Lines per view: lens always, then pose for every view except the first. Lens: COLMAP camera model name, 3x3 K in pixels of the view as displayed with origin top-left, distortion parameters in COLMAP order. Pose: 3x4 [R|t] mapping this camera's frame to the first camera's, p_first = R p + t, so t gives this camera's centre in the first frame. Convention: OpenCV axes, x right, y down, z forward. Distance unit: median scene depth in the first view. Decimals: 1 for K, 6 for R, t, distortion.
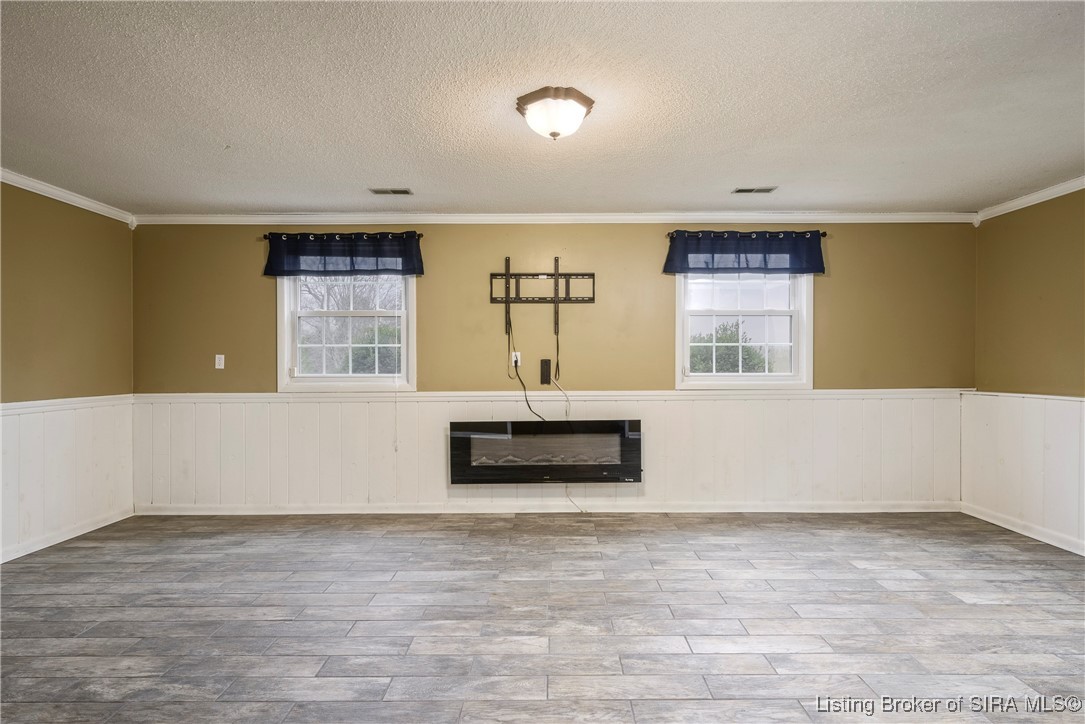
lens RADIAL K [[556.4, 0, 540.4], [0, 556.4, 364.7], [0, 0, 1]] dist [-0.000008, 0.001561]
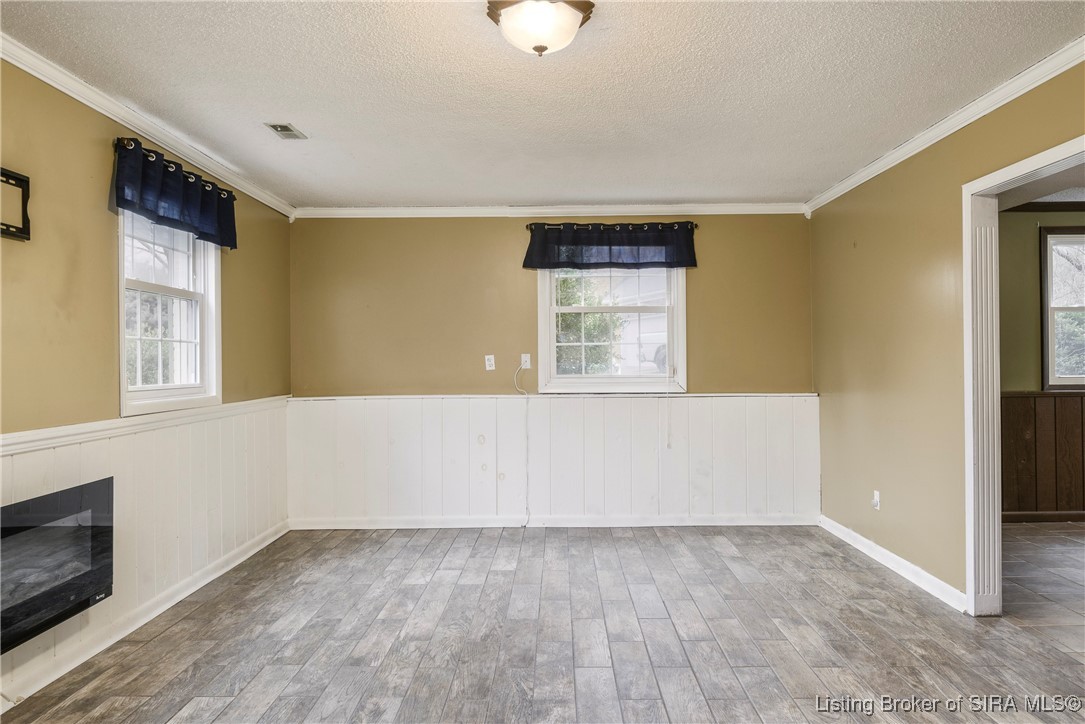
lens RADIAL K [[819.1, 0, 547.0], [0, 819.1, 361.2], [0, 0, 1]] dist [0.041925, -0.014221]
pose [[-0.014020, 0.003528, 0.999895, -0.710848], [0.002570, 0.999991, -0.003492, -0.008618], [-0.999898, 0.002521, -0.014029, 0.686428]]
